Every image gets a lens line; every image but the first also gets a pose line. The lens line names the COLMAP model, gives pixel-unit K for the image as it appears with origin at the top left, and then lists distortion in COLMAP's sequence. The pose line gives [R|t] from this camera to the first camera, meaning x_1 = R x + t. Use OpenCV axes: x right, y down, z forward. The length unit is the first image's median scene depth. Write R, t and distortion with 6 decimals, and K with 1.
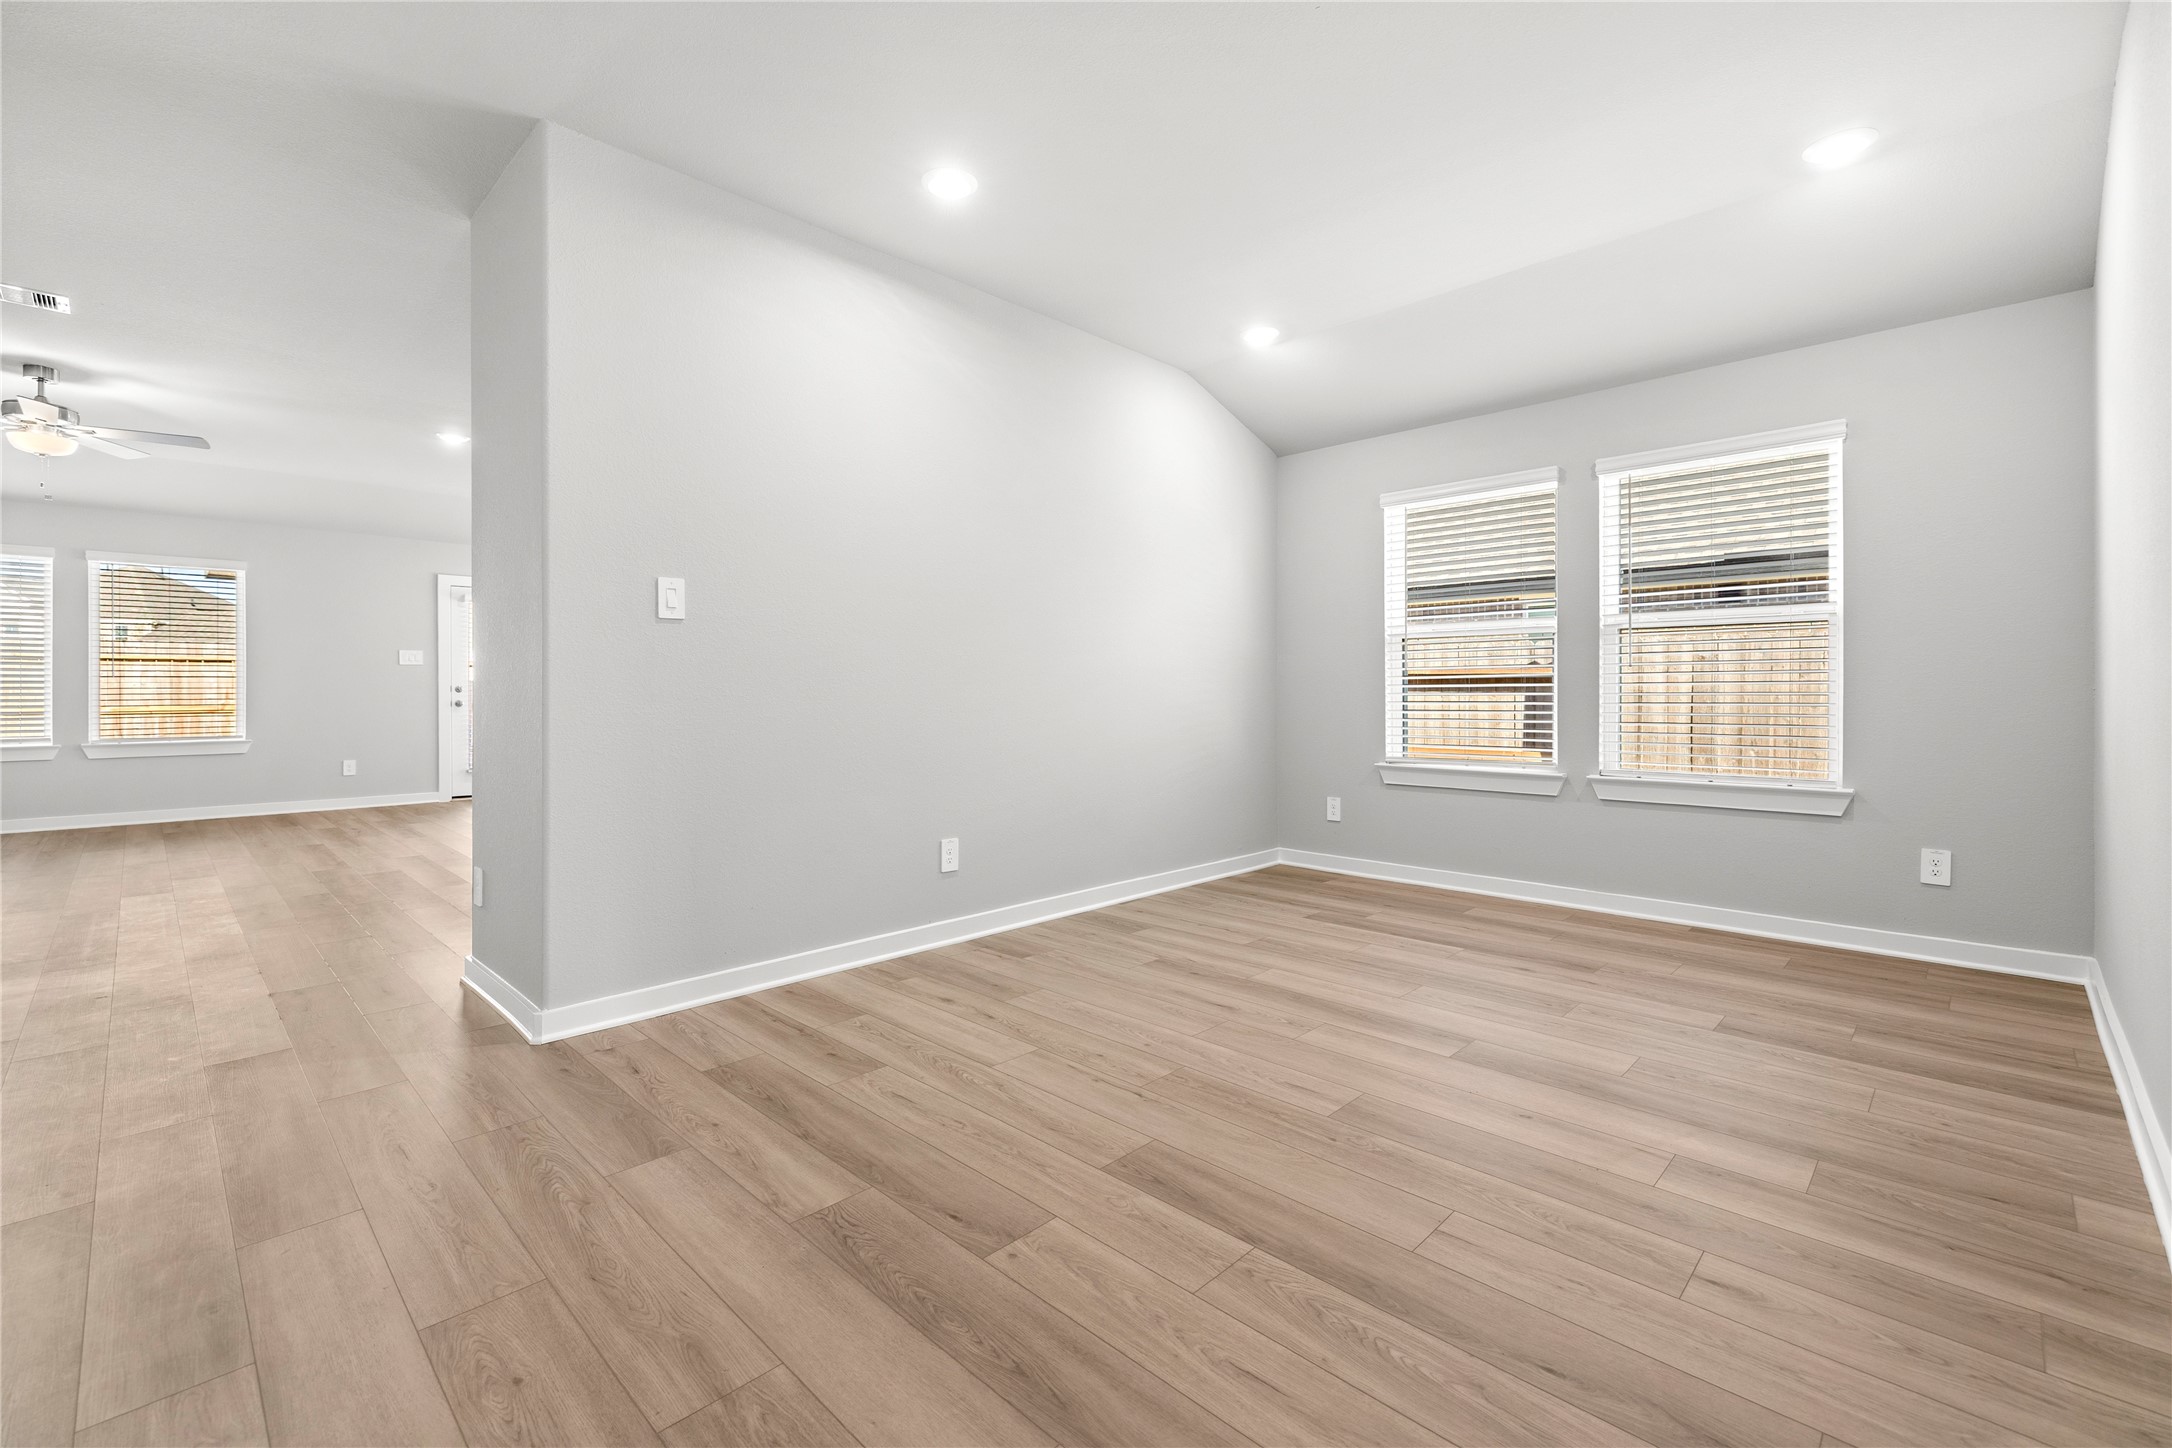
lens RADIAL K [[932.8, 0, 1087.3], [0, 932.8, 710.0], [0, 0, 1]] dist [0.002204, 0.000266]
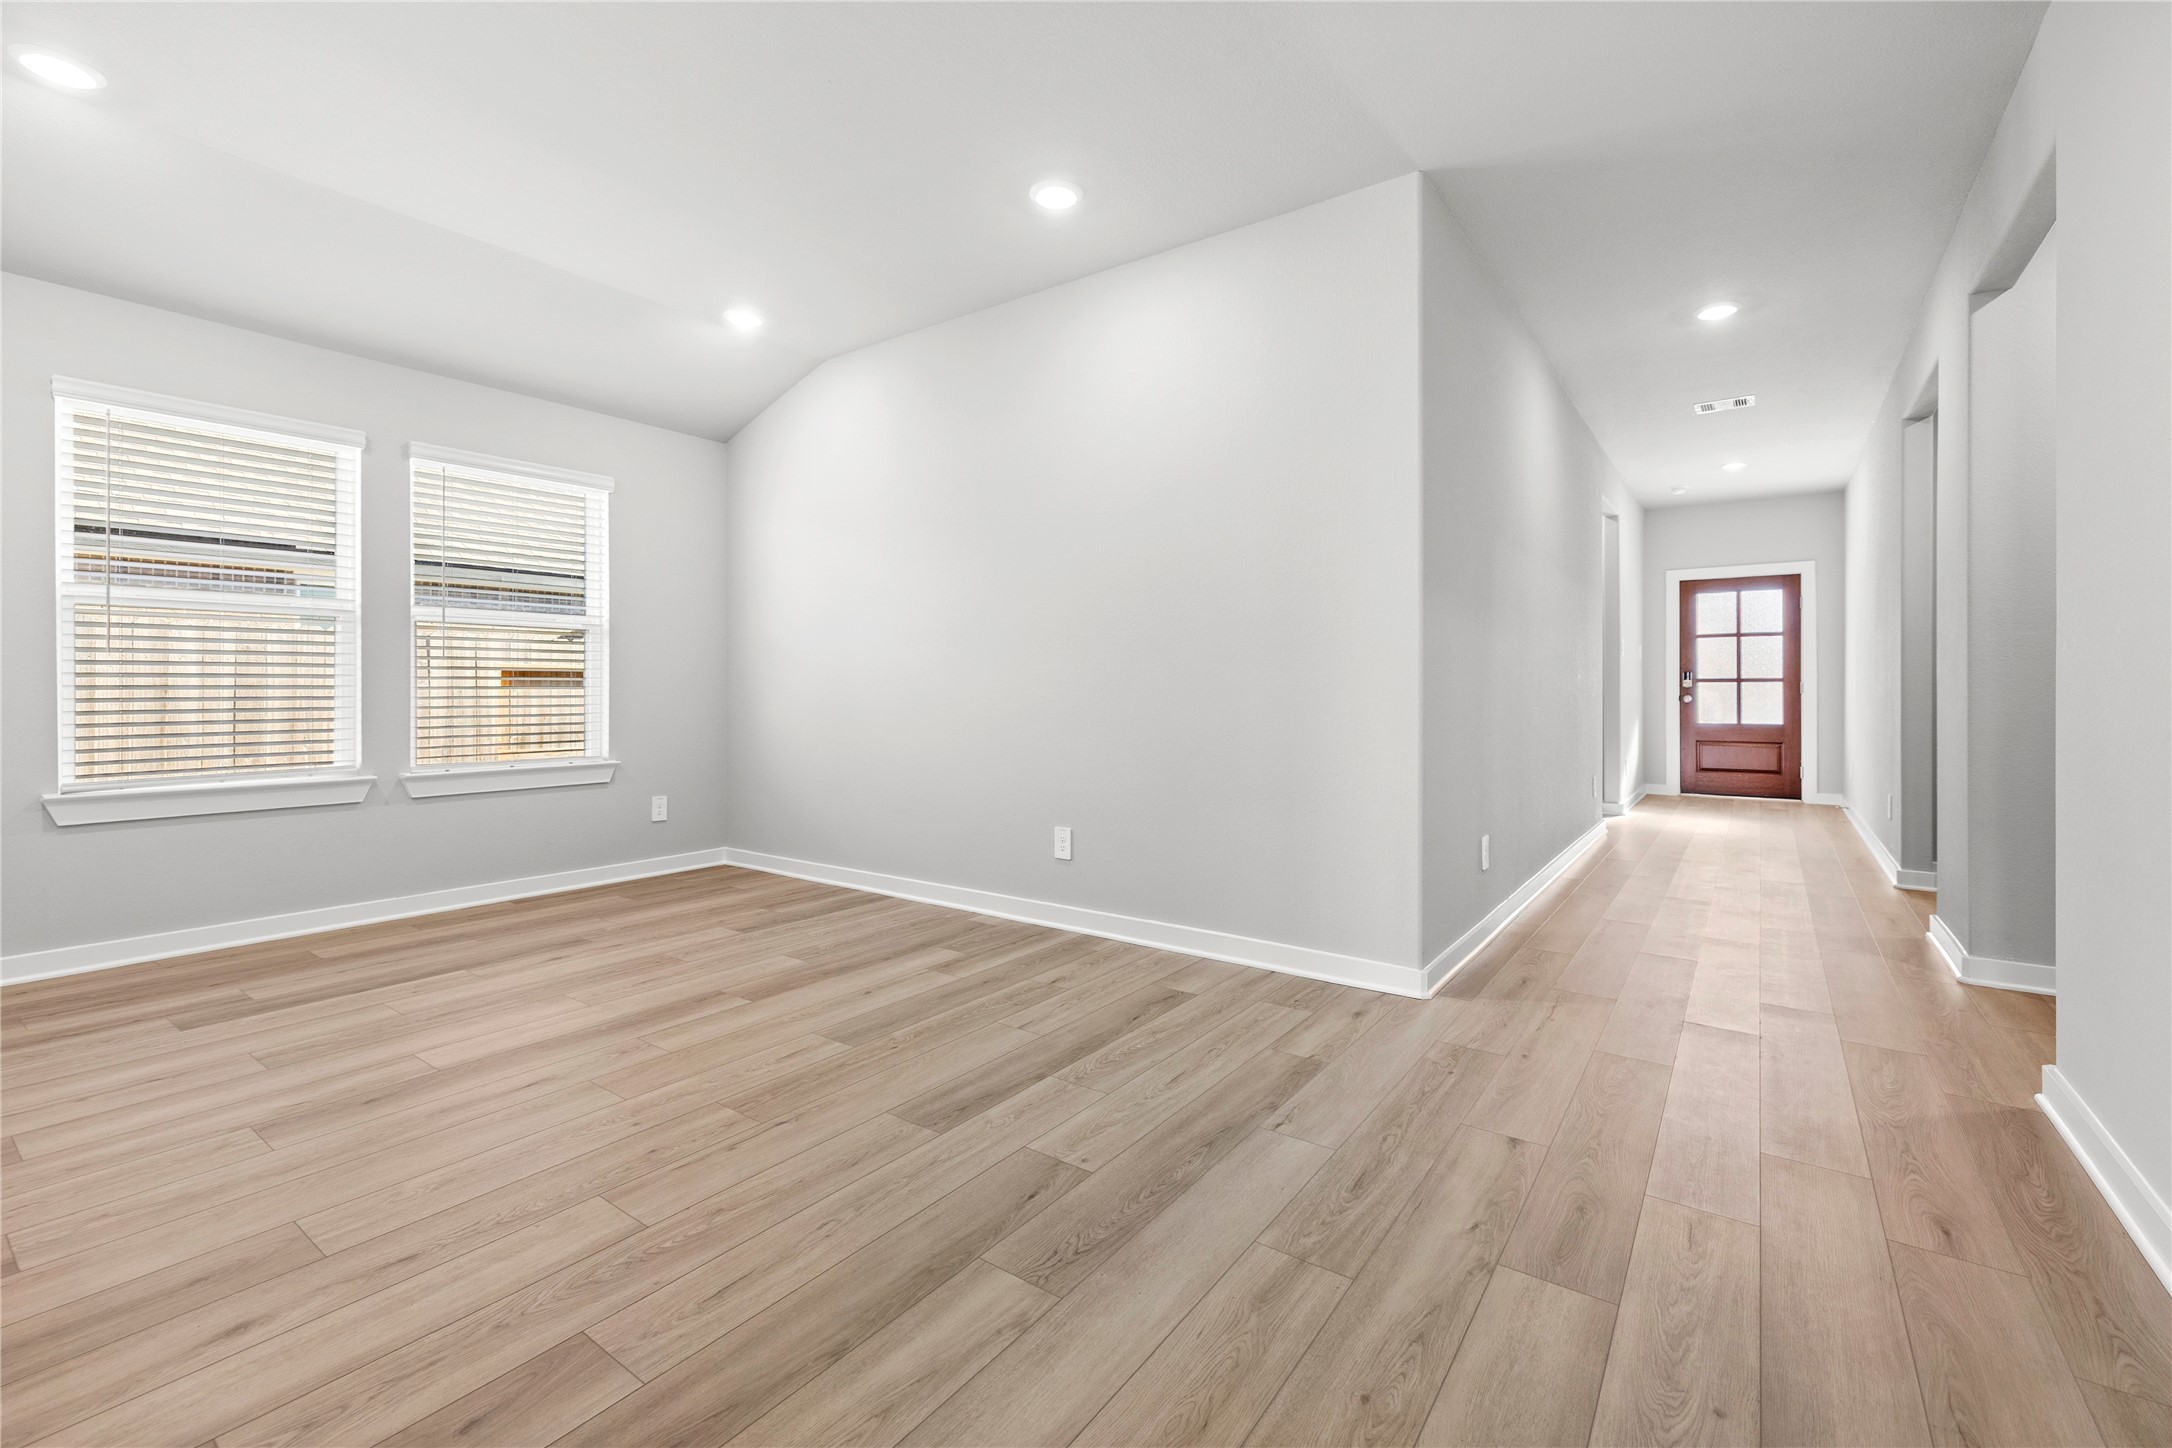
lens RADIAL K [[932.8, 0, 1084.0], [0, 932.8, 691.3], [0, 0, 1]] dist [0.002204, 0.000266]
pose [[-0.150982, -0.001571, 0.988535, -0.960008], [0.016589, 0.999854, 0.004123, -0.011268], [-0.988397, 0.017021, -0.150934, 0.899283]]
